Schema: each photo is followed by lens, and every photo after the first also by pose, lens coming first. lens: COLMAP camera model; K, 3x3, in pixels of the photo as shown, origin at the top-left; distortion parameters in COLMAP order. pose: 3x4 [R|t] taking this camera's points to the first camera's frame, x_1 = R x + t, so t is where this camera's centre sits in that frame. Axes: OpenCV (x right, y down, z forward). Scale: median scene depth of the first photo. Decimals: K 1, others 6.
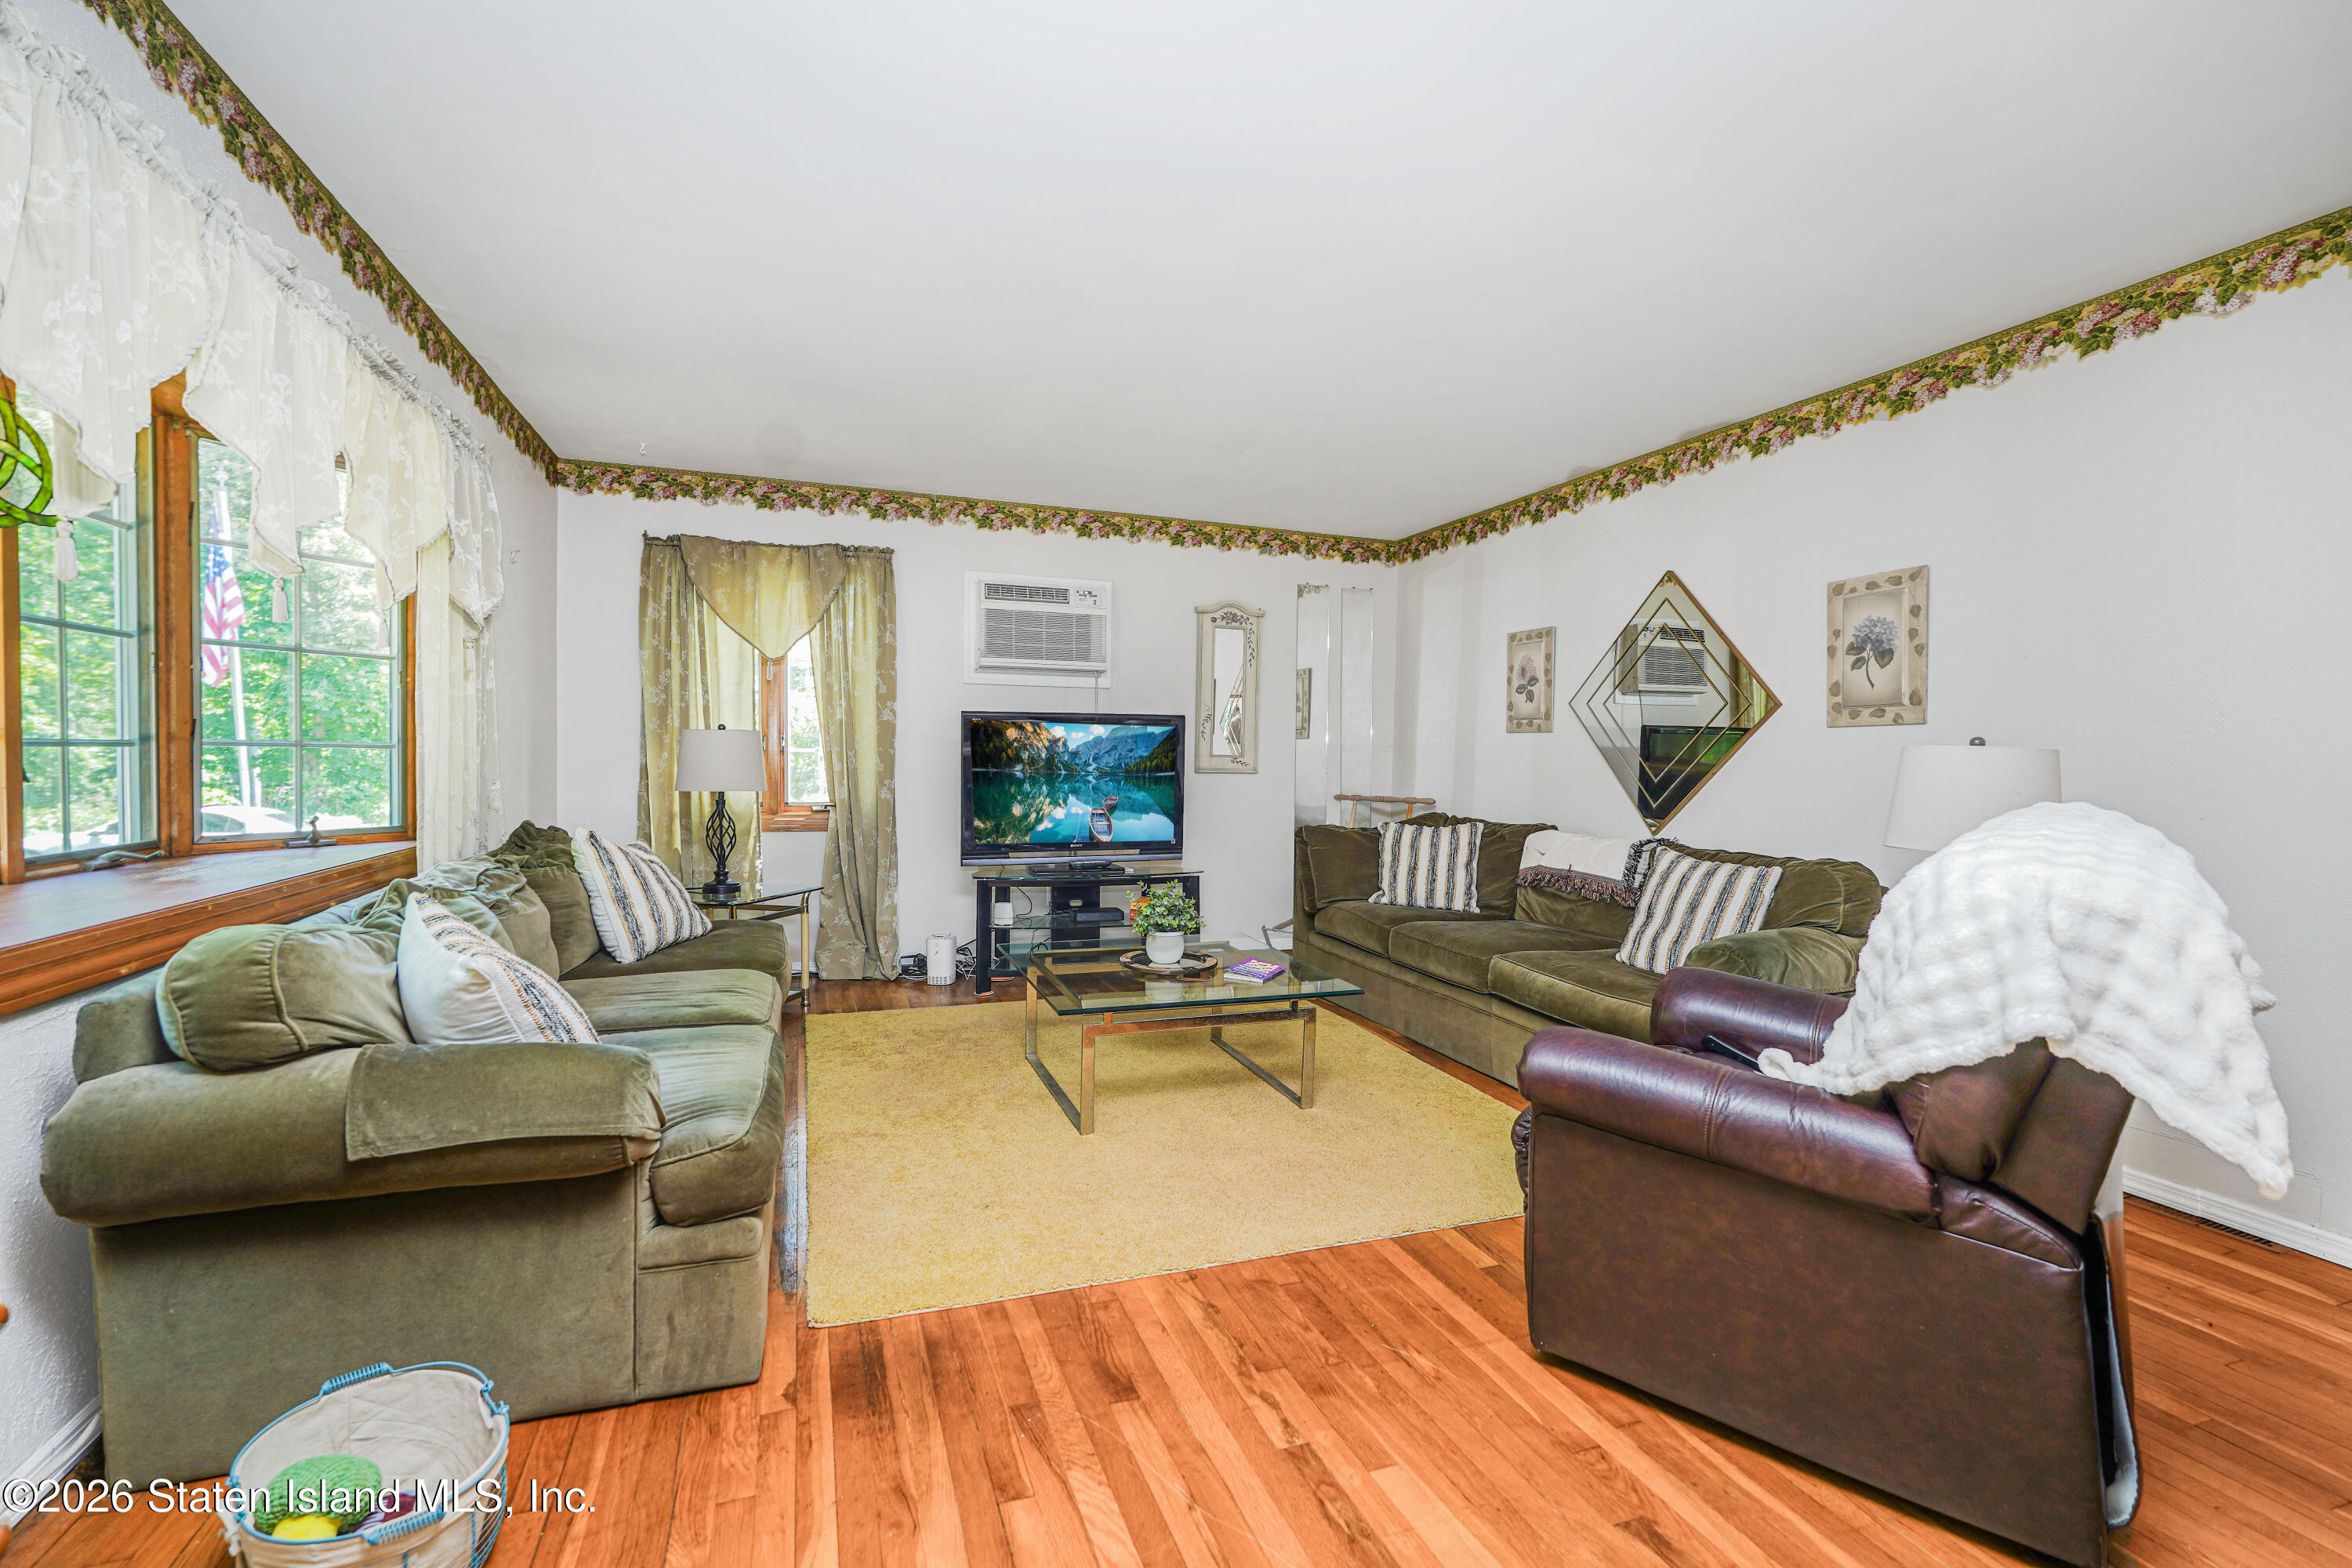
lens RADIAL K [[1035.2, 0, 1178.1], [0, 1035.2, 785.9], [0, 0, 1]] dist [-0.017957, -0.000066]
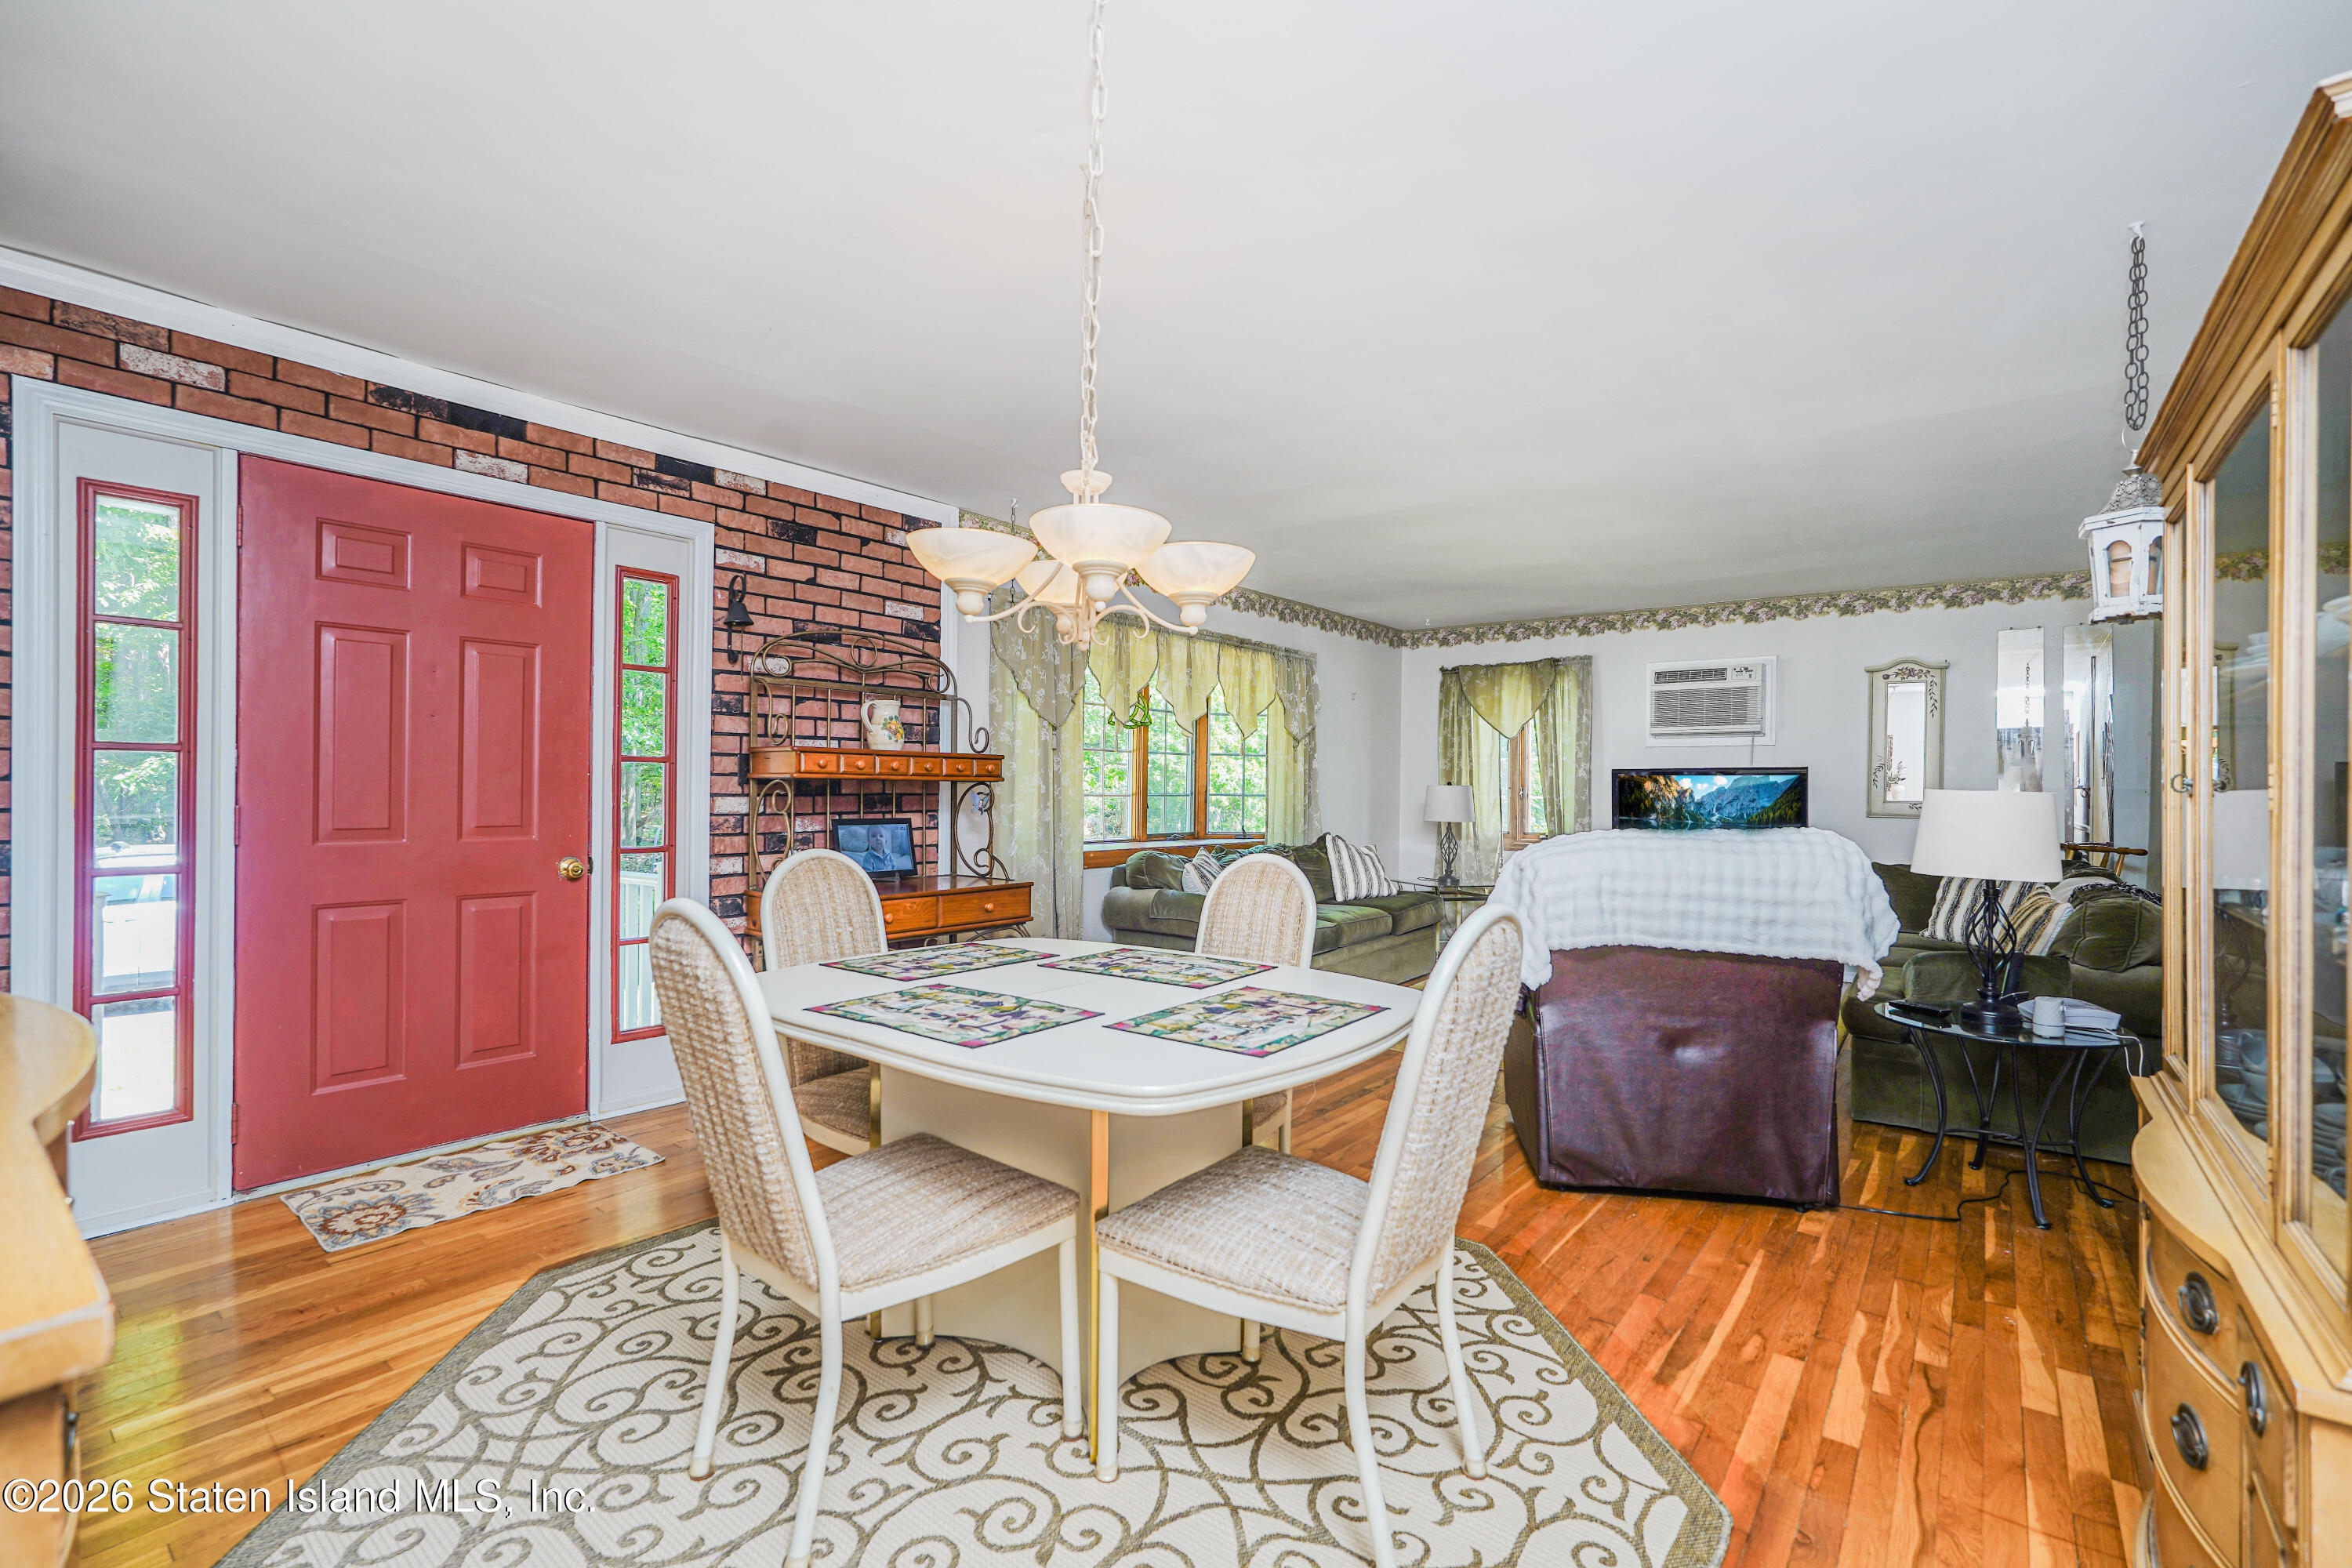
lens RADIAL K [[1035.9, 0, 1174.3], [0, 1035.9, 790.3], [0, 0, 1]] dist [-0.017924, 0.008357]
pose [[0.518697, -0.008375, -0.854917, 0.677006], [-0.029278, 0.999192, -0.027552, 0.011807], [0.854457, 0.039322, 0.518033, -0.228337]]
